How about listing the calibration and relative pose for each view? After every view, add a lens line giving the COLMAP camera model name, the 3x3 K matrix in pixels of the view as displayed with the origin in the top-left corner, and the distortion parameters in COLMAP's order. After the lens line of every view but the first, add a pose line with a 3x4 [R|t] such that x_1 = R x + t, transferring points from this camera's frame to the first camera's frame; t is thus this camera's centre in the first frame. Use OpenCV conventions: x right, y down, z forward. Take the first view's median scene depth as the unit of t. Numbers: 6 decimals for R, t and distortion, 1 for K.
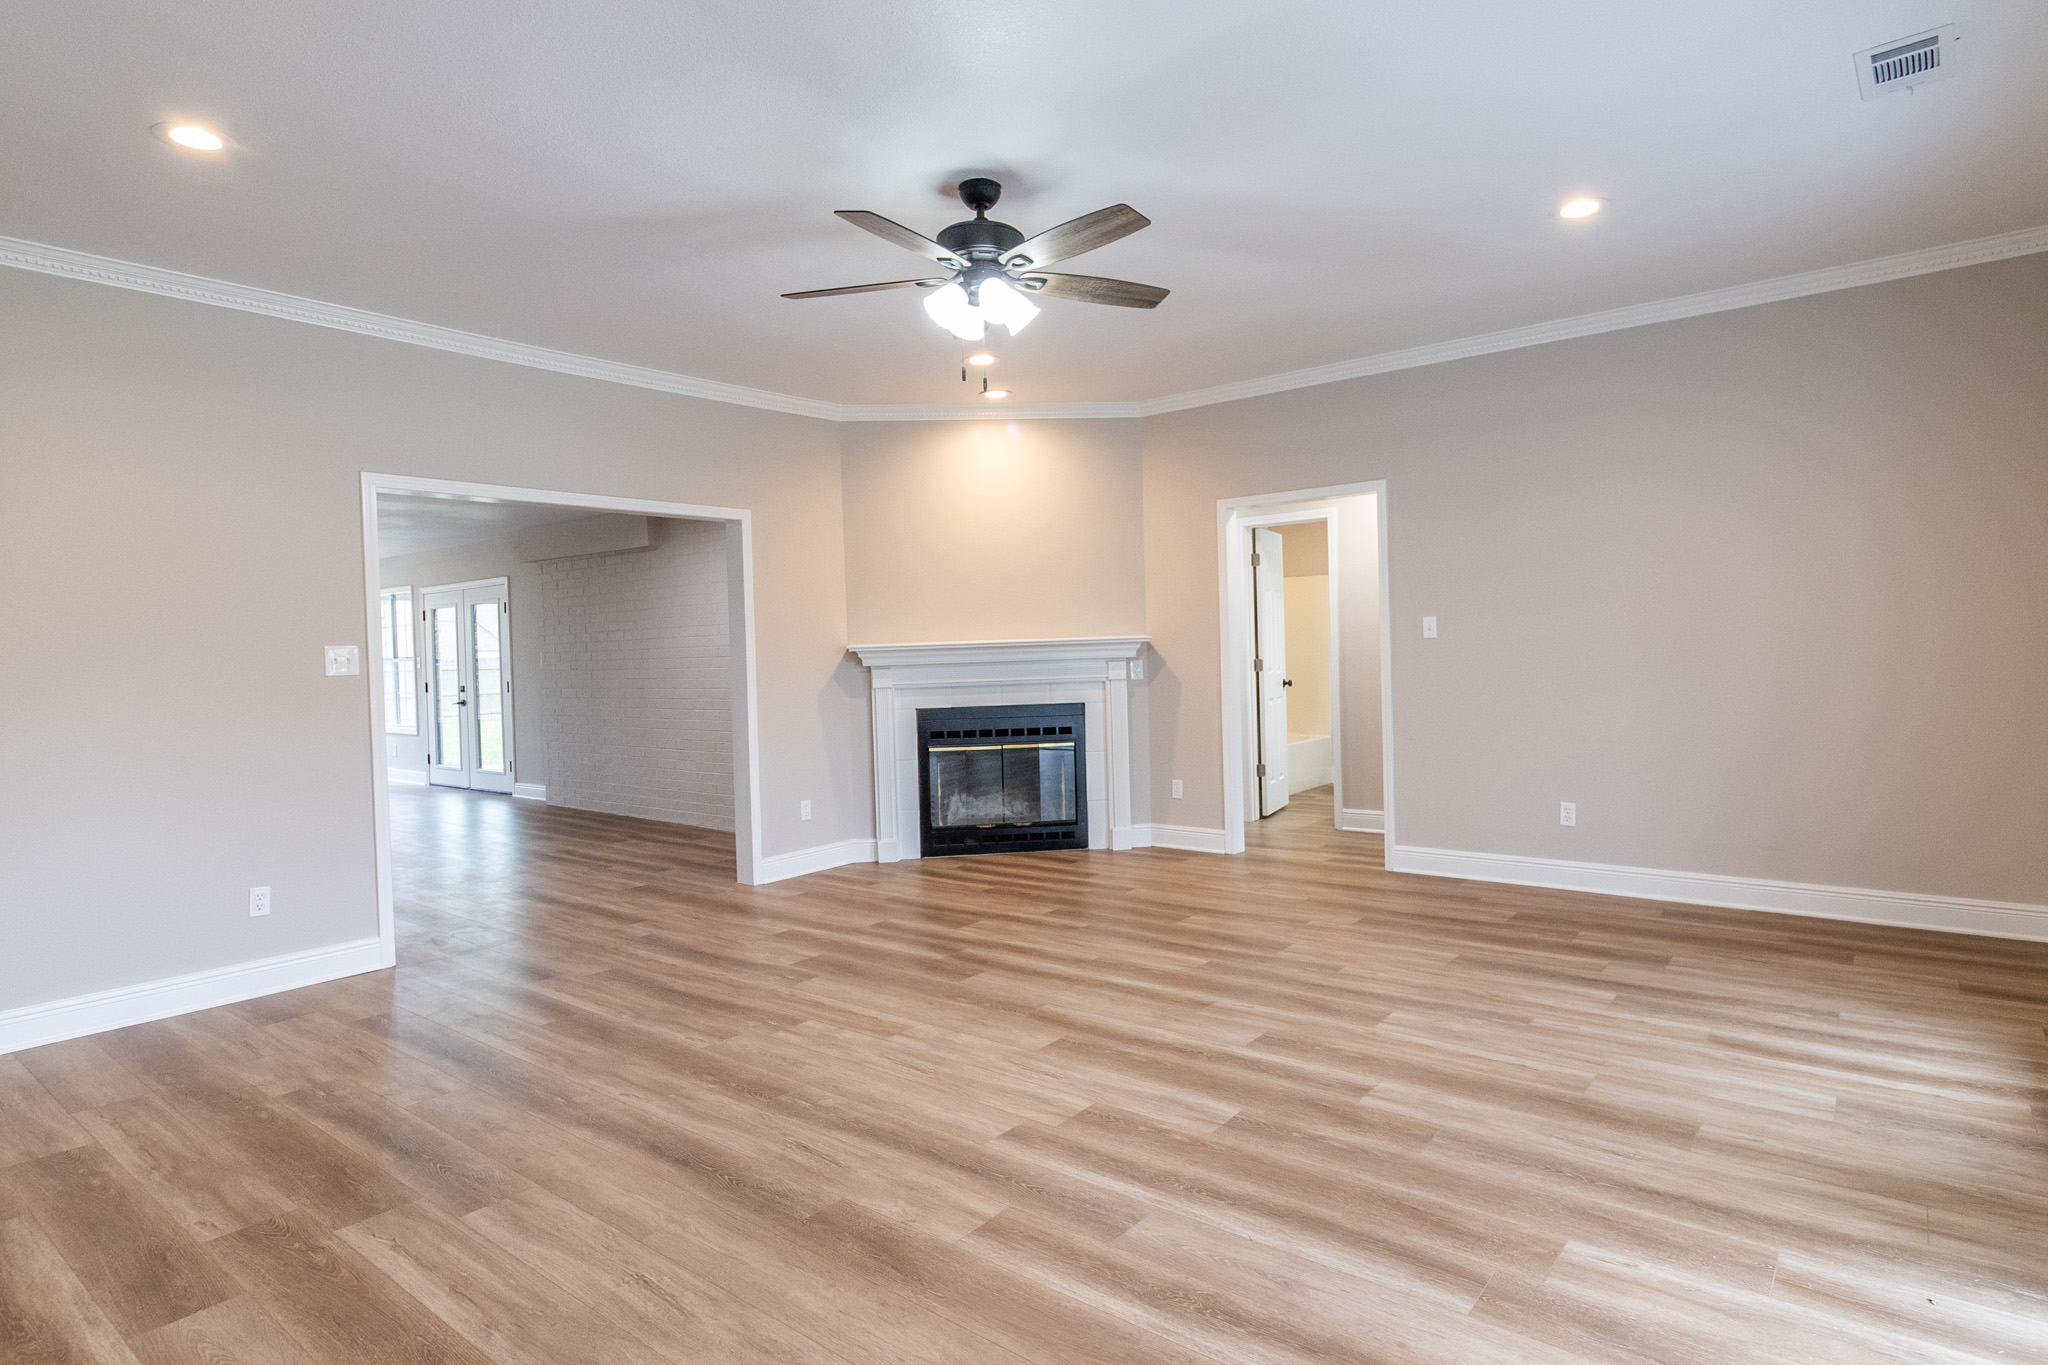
lens RADIAL K [[1099.7, 0, 1035.0], [0, 1099.7, 673.6], [0, 0, 1]] dist [0.000713, -0.000196]
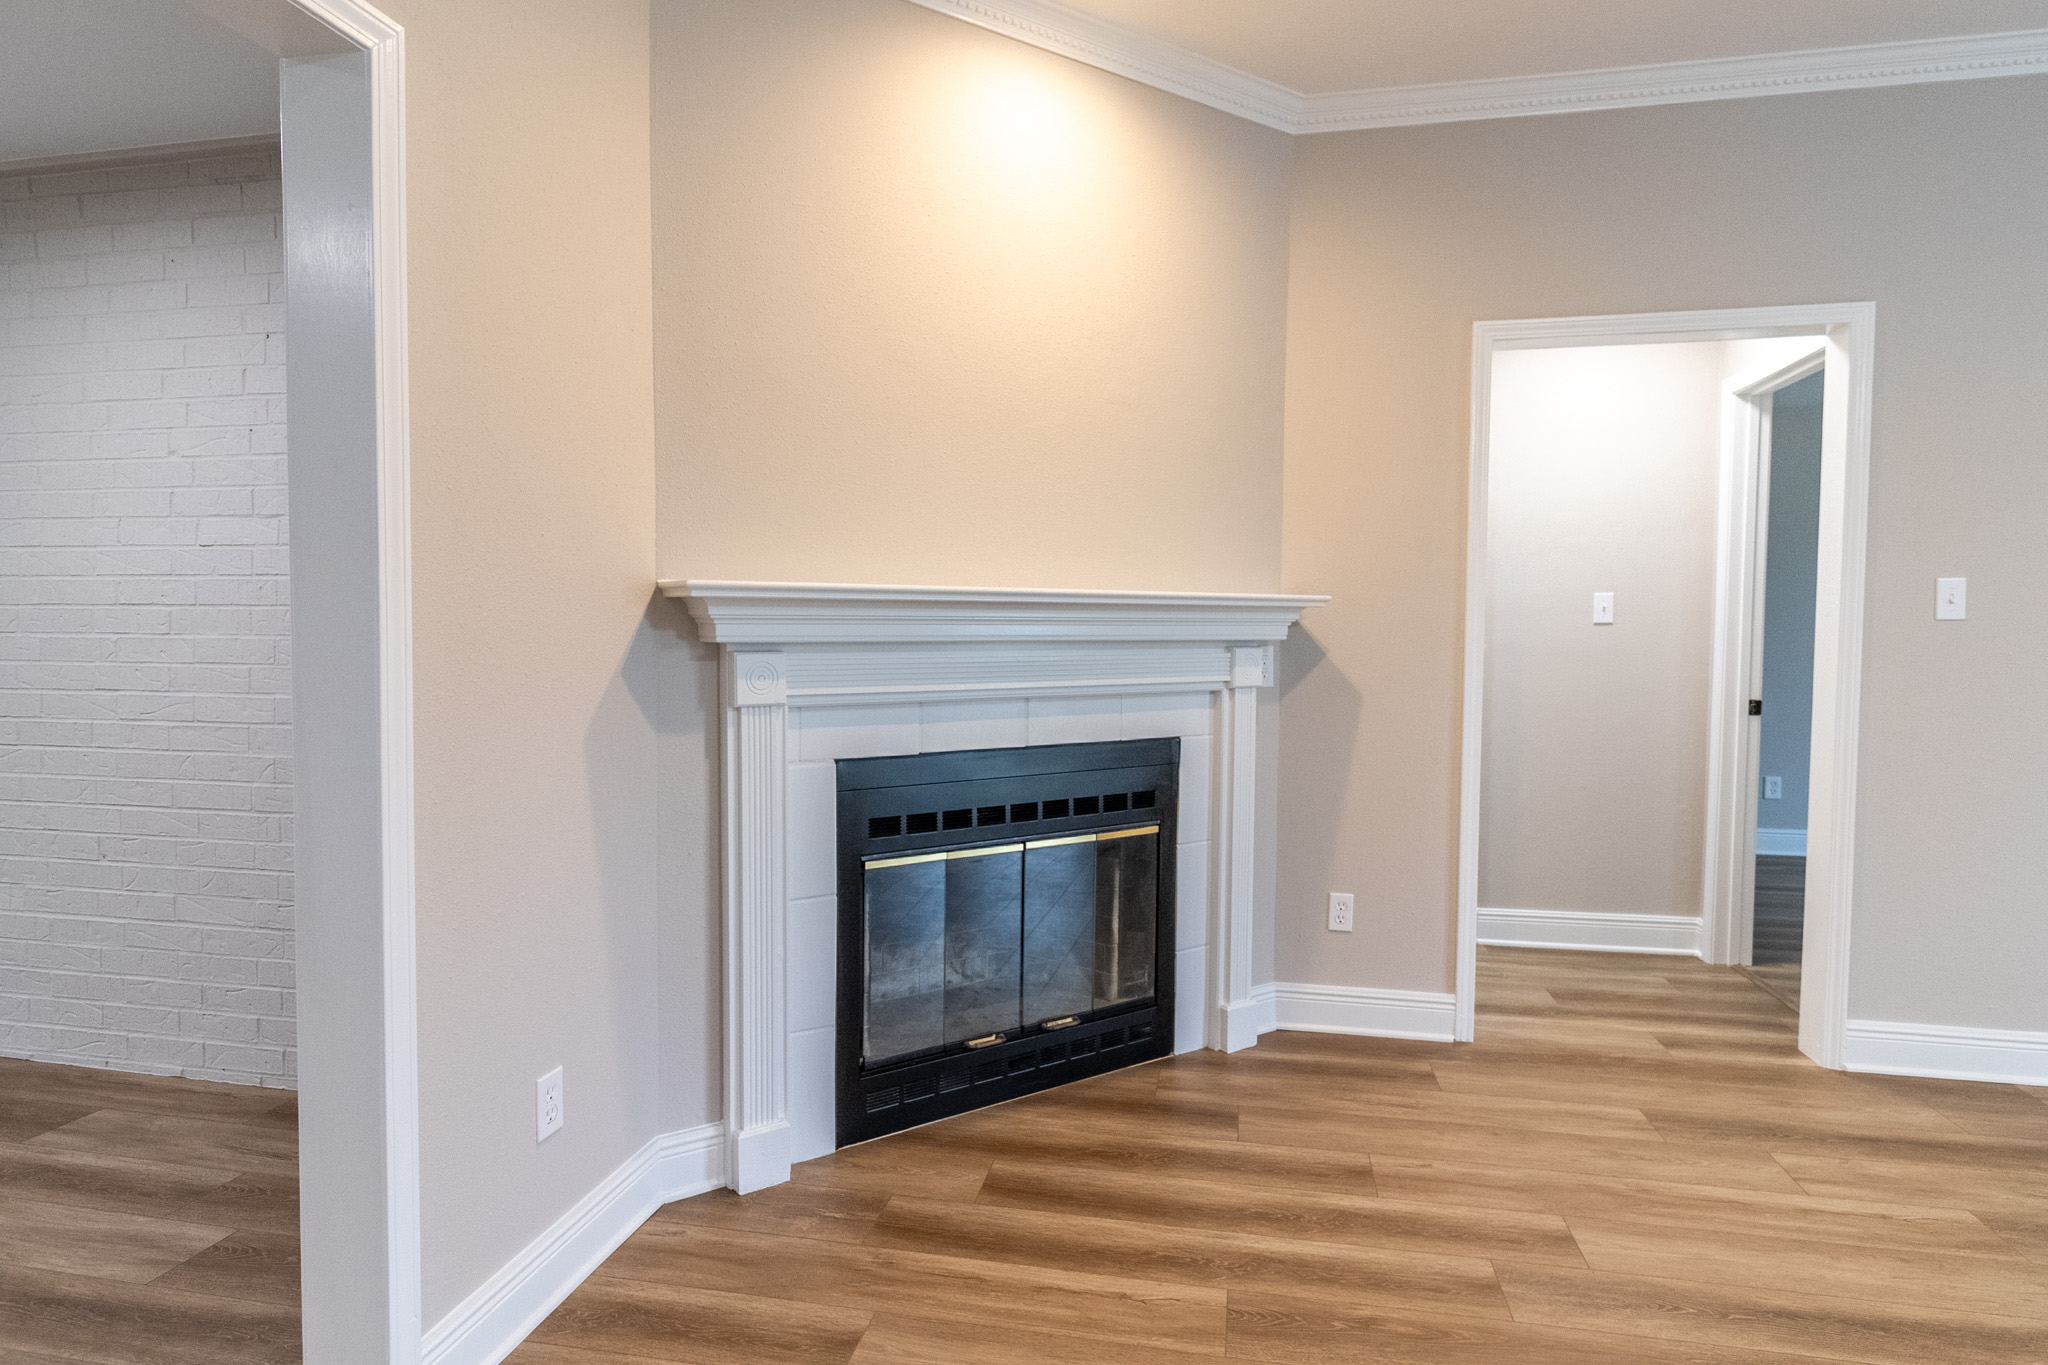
lens RADIAL K [[1099.7, 0, 1035.0], [0, 1099.7, 673.6], [0, 0, 1]] dist [0.000713, -0.000196]
pose [[0.887919, 0.015742, 0.459731, -0.223927], [-0.019830, 0.999795, 0.004064, -0.000450], [-0.459573, -0.012725, 0.888049, 0.641417]]
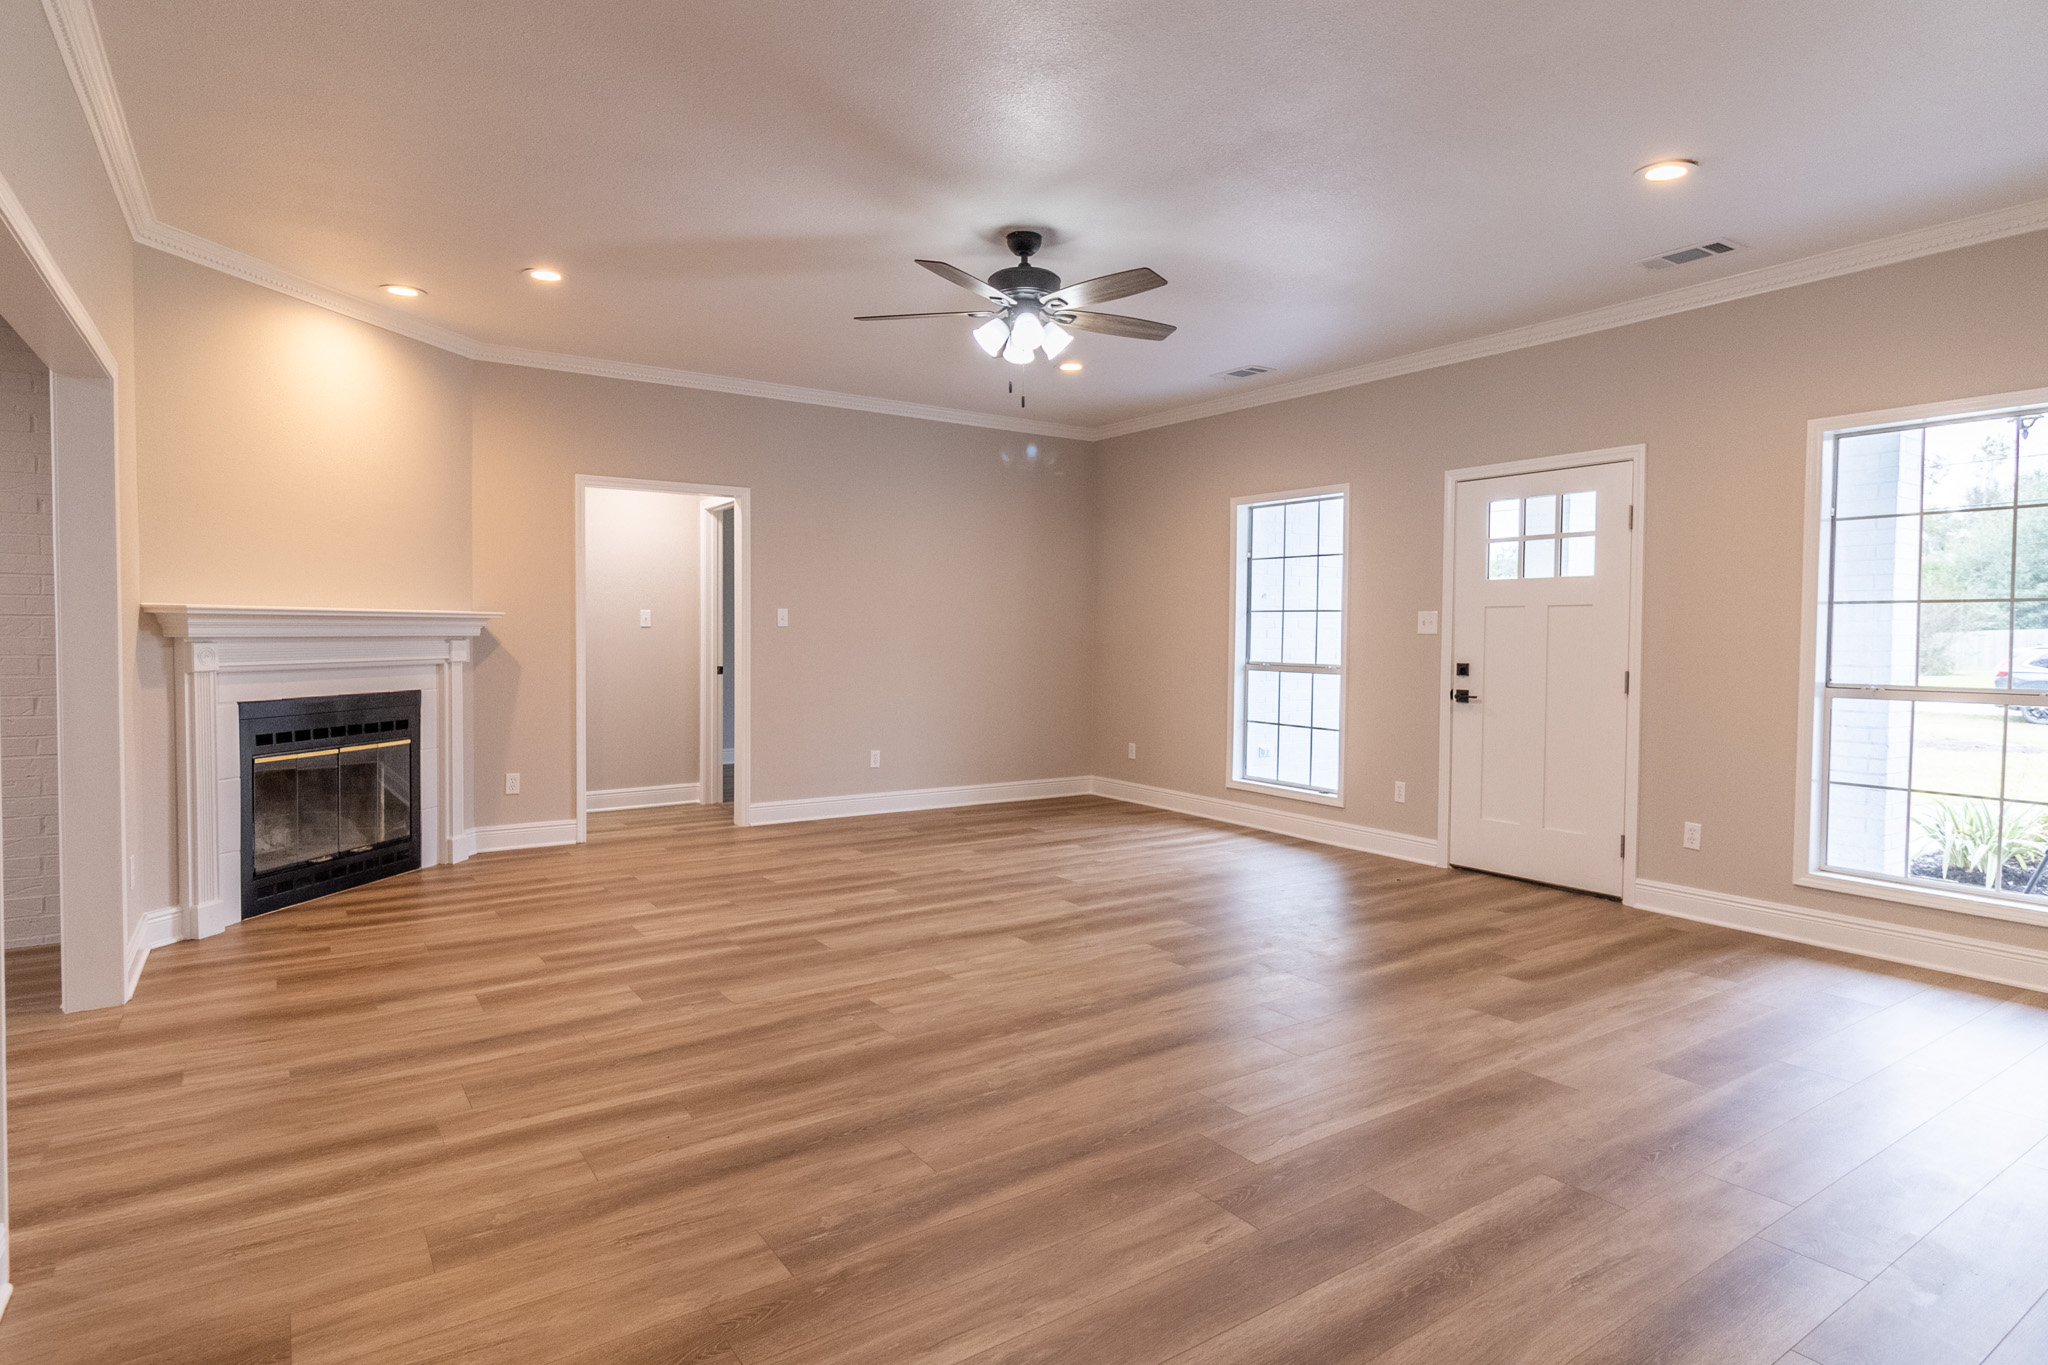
lens RADIAL K [[1099.7, 0, 1035.0], [0, 1099.7, 673.6], [0, 0, 1]] dist [0.000713, -0.000196]
pose [[0.286783, -0.003667, 0.957989, -0.626158], [0.008185, 0.999966, 0.001378, 0.017379], [-0.957961, 0.007446, 0.286803, 0.335811]]
